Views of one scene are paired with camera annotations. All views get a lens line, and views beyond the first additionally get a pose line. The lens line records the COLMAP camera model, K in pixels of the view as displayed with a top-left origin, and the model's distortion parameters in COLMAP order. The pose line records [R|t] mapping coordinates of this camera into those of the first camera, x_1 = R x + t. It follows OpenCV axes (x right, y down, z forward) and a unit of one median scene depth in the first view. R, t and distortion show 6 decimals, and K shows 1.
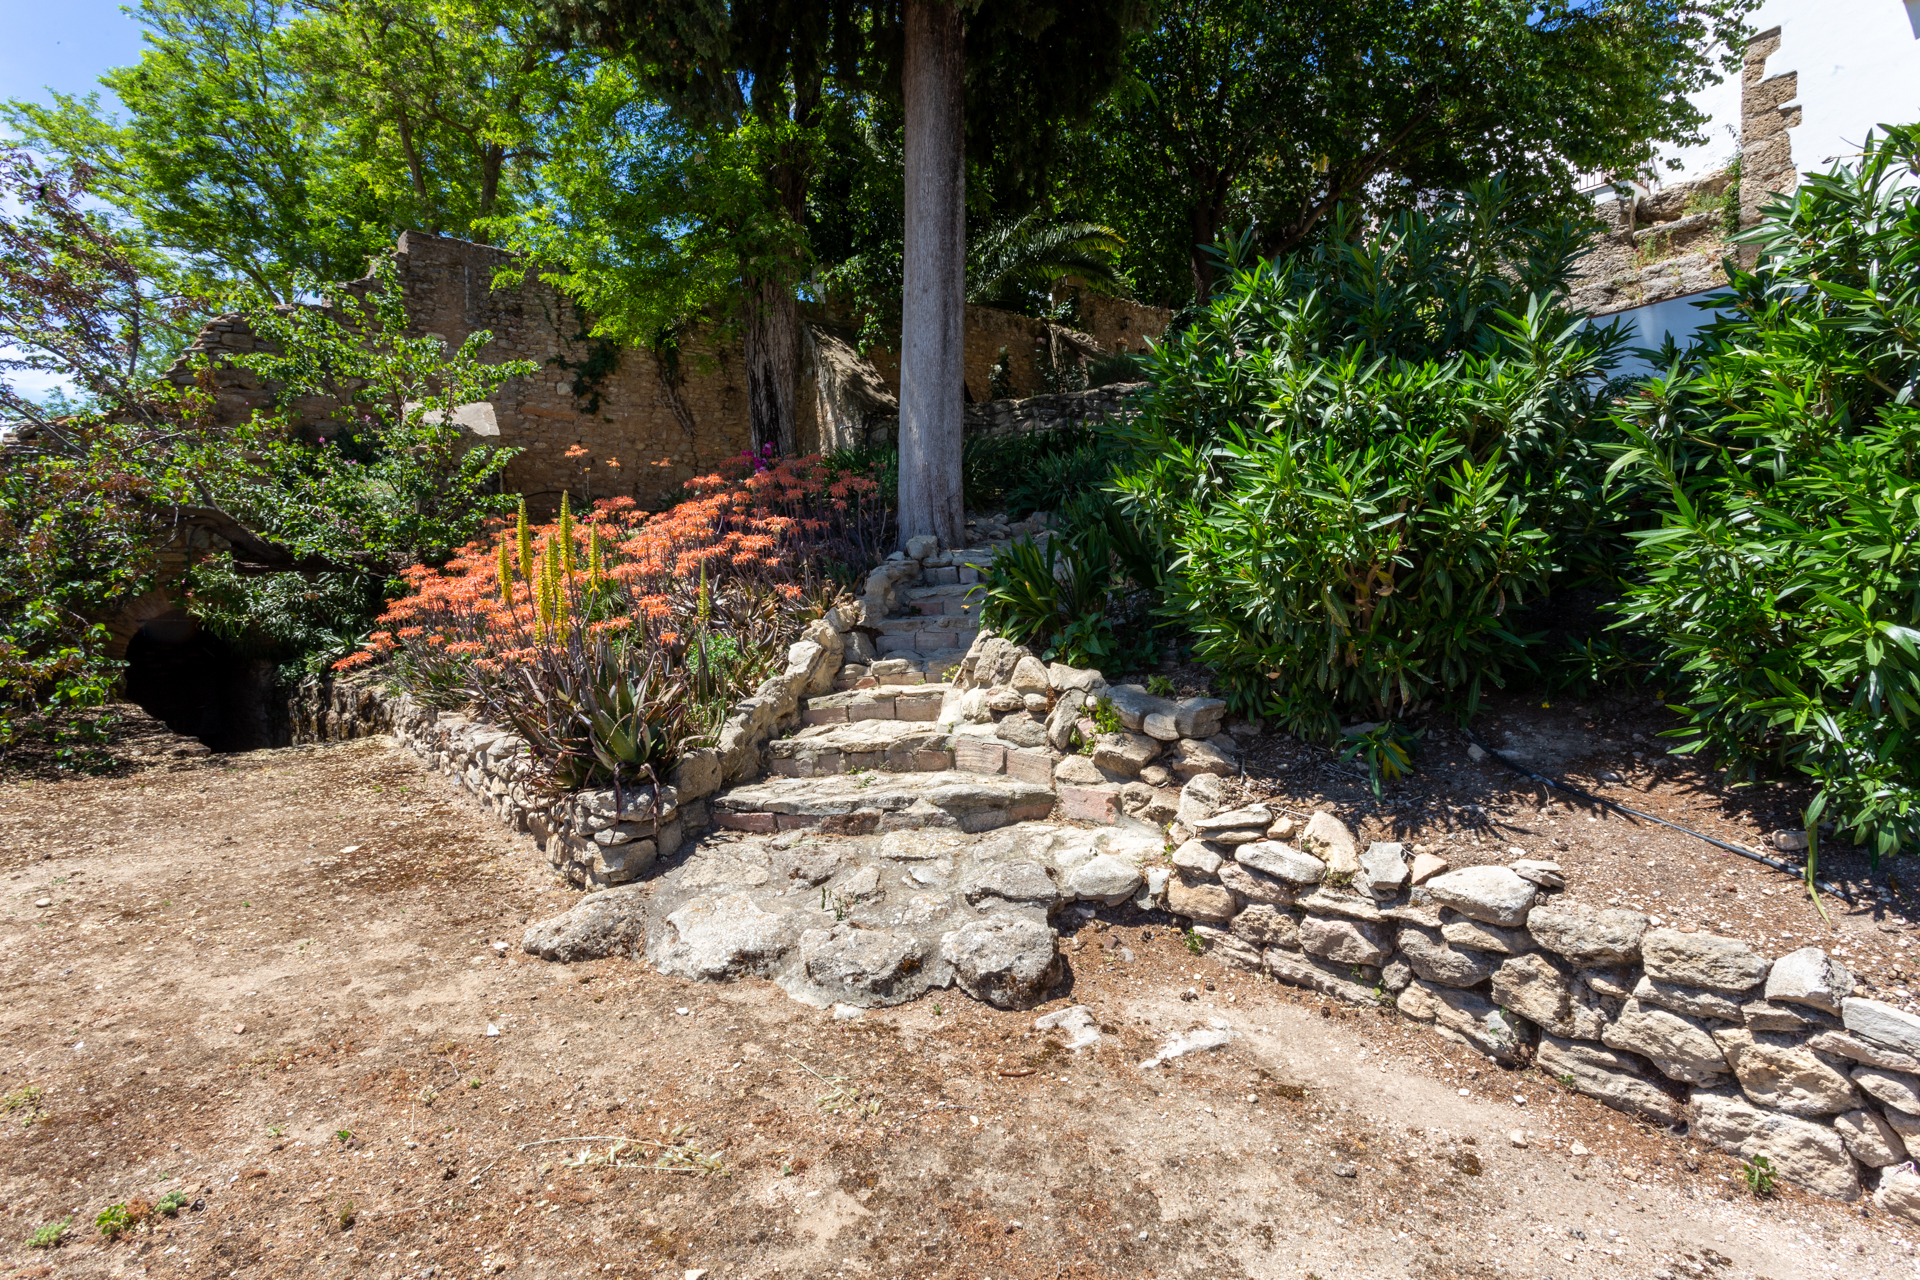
lens RADIAL K [[952.4, 0, 960.5], [0, 952.4, 635.9], [0, 0, 1]] dist [0.004353, 0.000541]
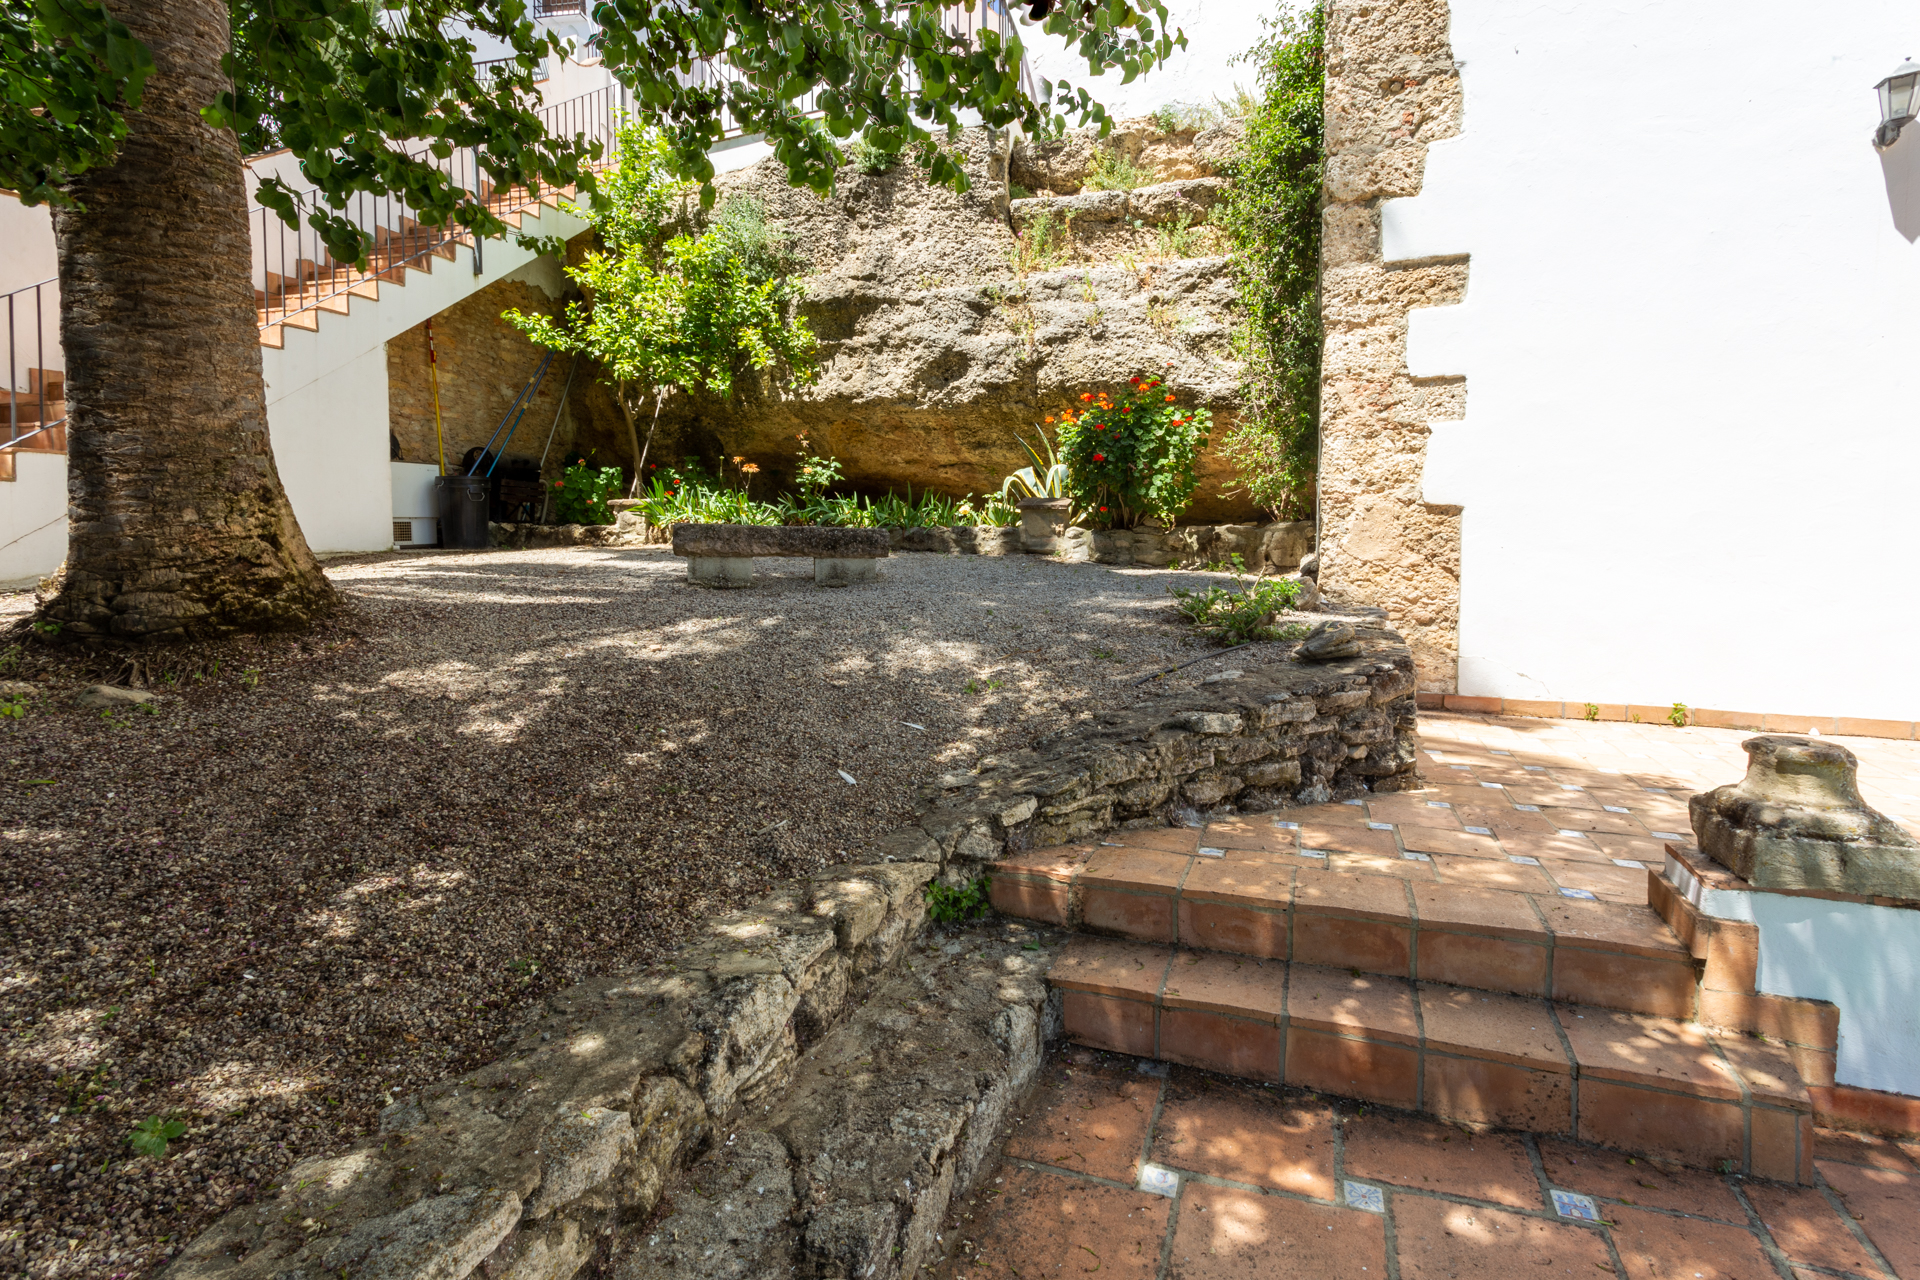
lens RADIAL K [[952.4, 0, 956.4], [0, 952.4, 634.4], [0, 0, 1]] dist [0.004353, 0.000541]
pose [[0.790633, -0.035863, 0.611239, 0.365527], [0.004652, 0.998606, 0.052573, -0.219865], [-0.612272, -0.038722, 0.789698, 0.614782]]
